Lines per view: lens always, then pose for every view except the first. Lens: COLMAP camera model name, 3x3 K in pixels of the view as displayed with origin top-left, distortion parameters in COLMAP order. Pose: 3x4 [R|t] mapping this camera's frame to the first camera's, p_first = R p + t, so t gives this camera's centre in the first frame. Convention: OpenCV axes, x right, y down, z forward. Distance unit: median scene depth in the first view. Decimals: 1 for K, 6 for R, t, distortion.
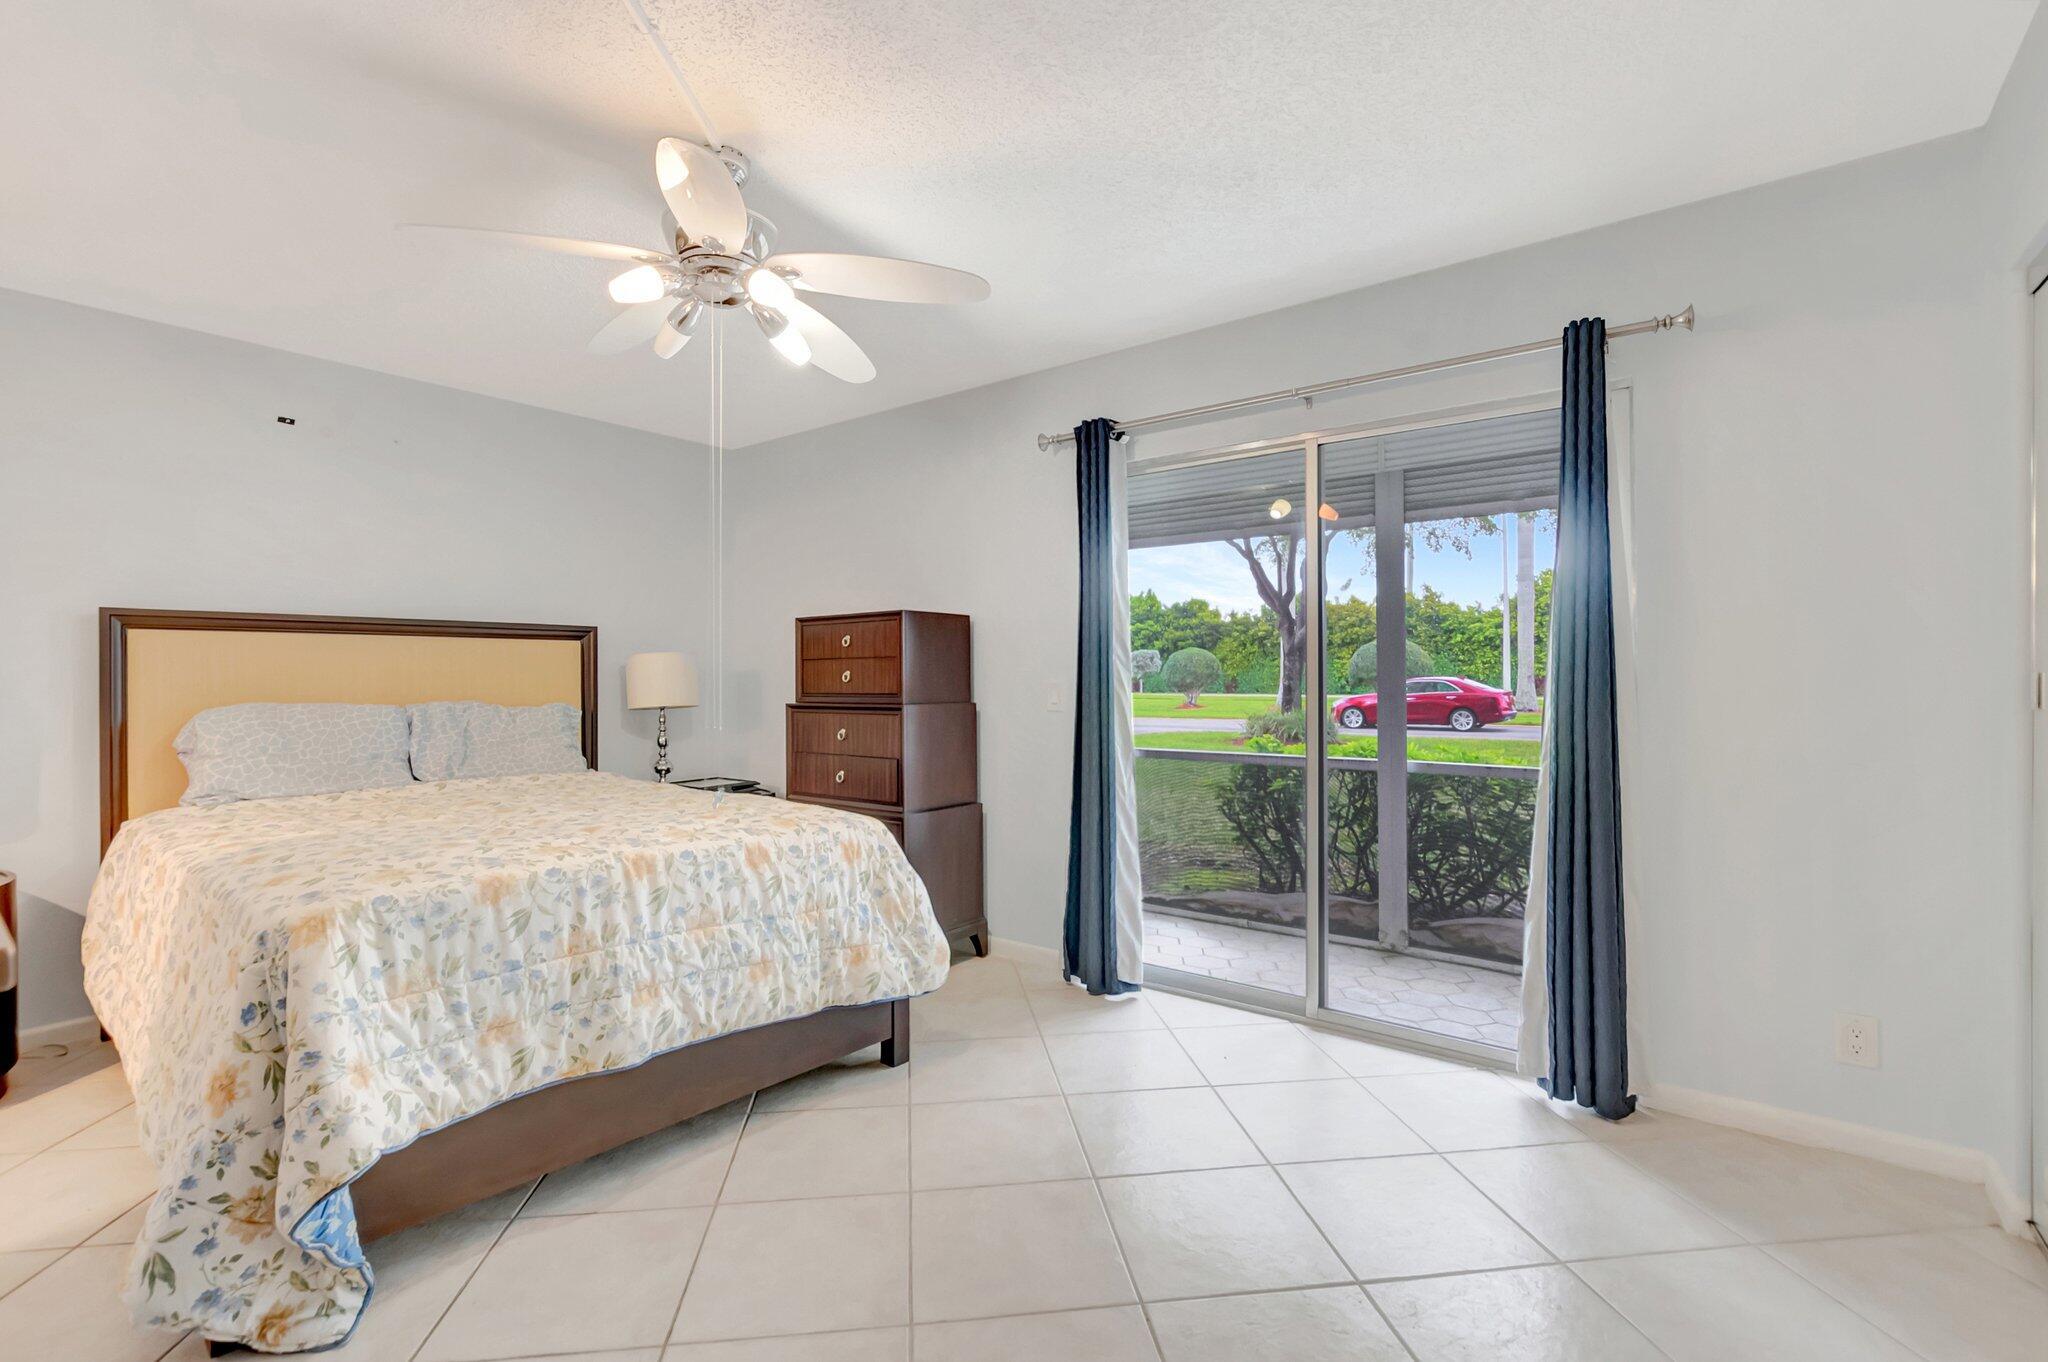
lens RADIAL K [[922.7, 0, 1015.1], [0, 922.7, 670.3], [0, 0, 1]] dist [0.002993, -0.003829]
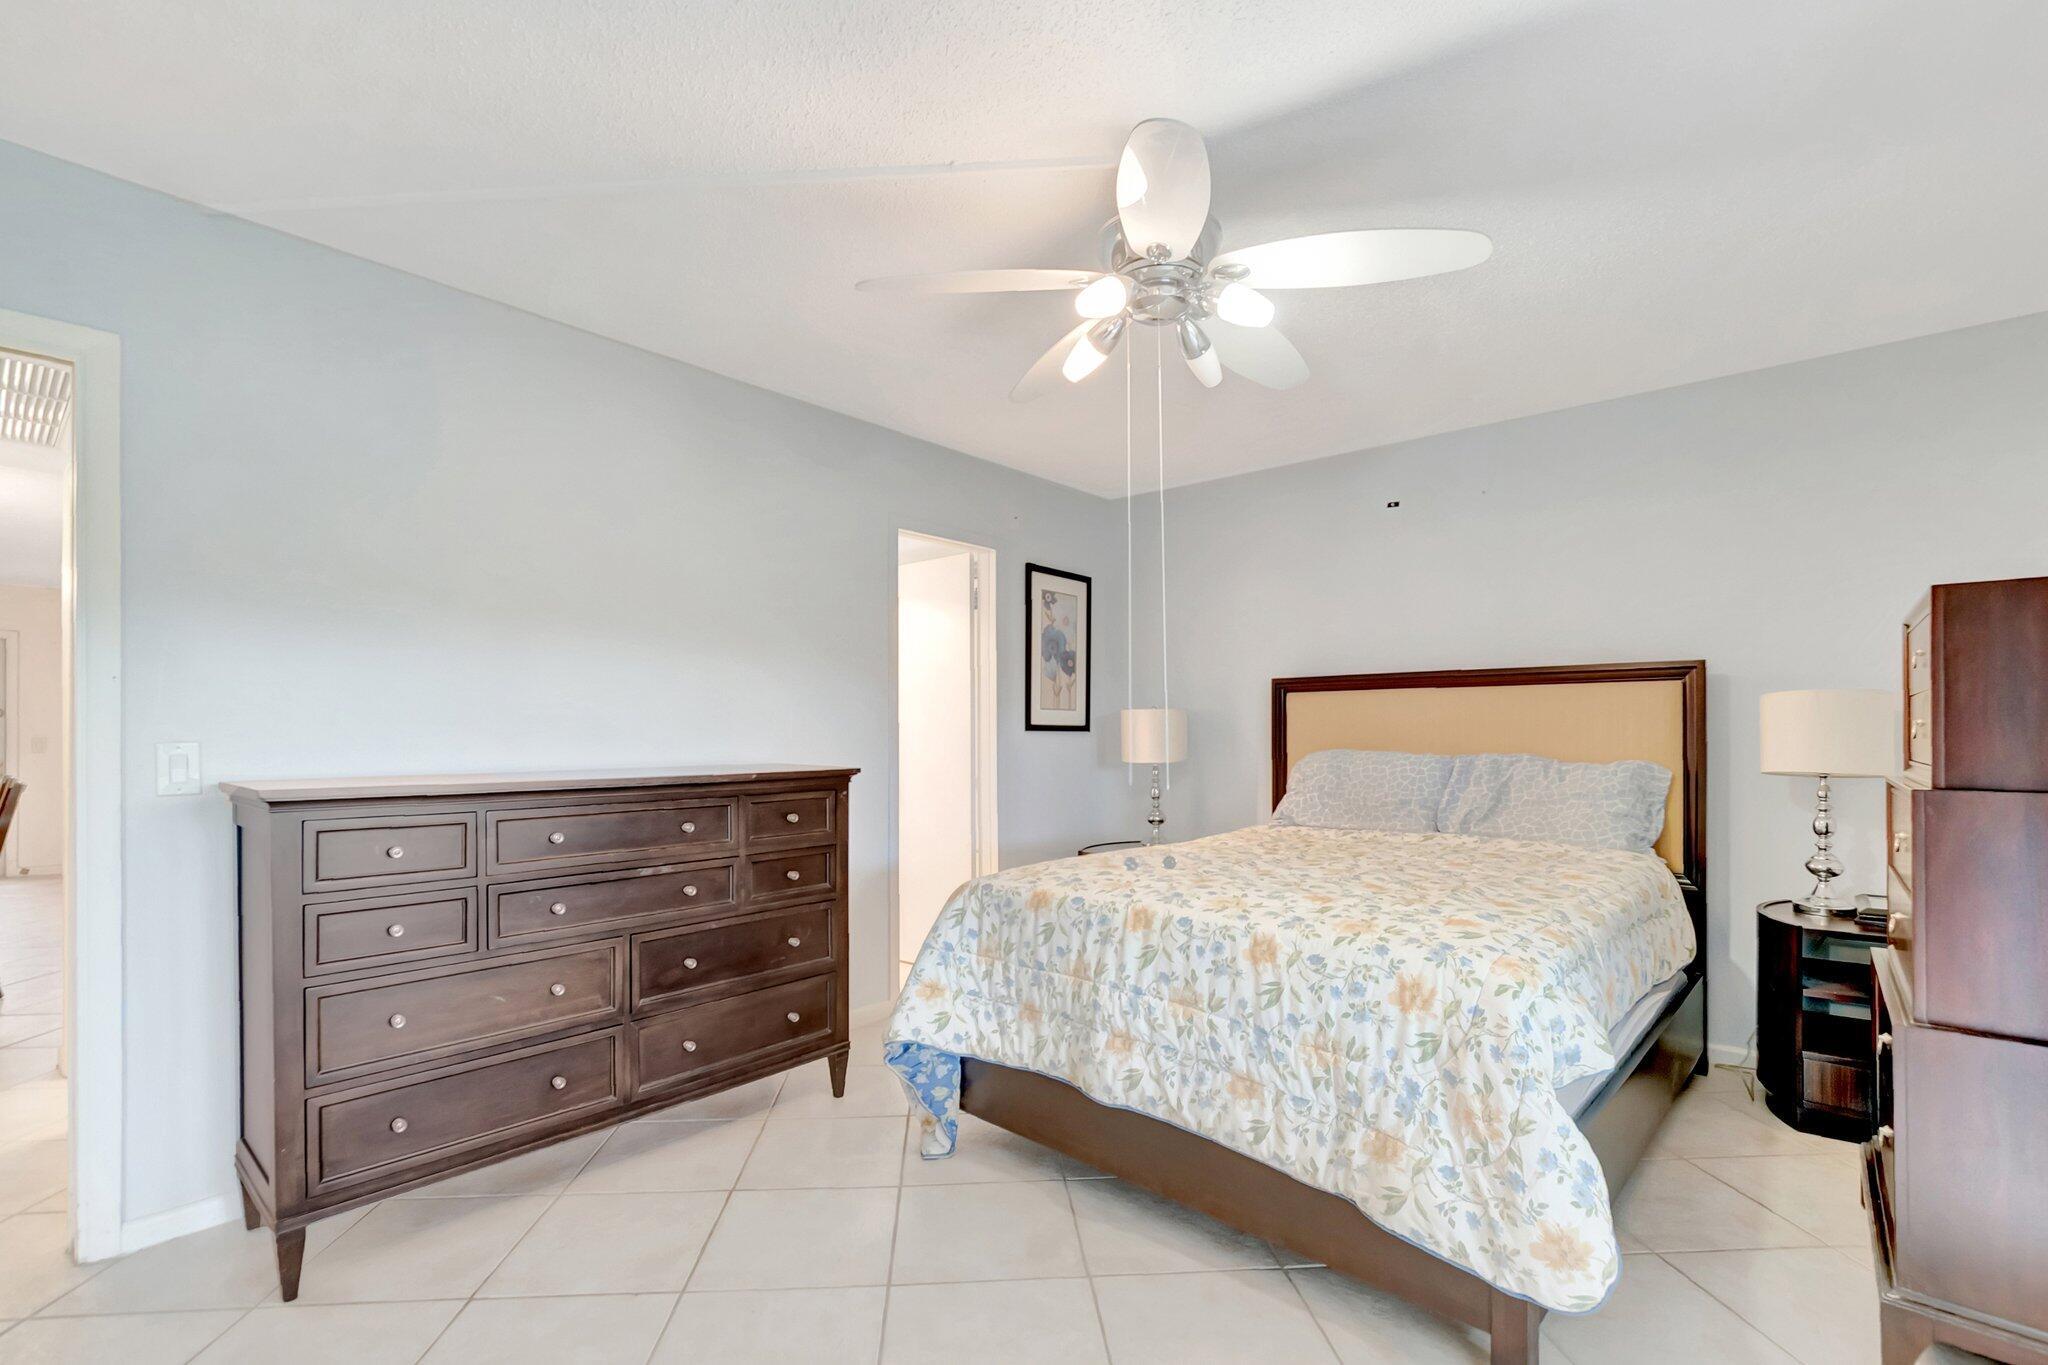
lens RADIAL K [[922.7, 0, 1007.4], [0, 922.7, 729.8], [0, 0, 1]] dist [0.002993, -0.003829]
pose [[-0.056445, 0.003498, -0.998400, 0.571383], [0.009637, 0.999949, 0.002959, 0.002353], [0.998359, -0.009455, -0.056476, 0.863743]]
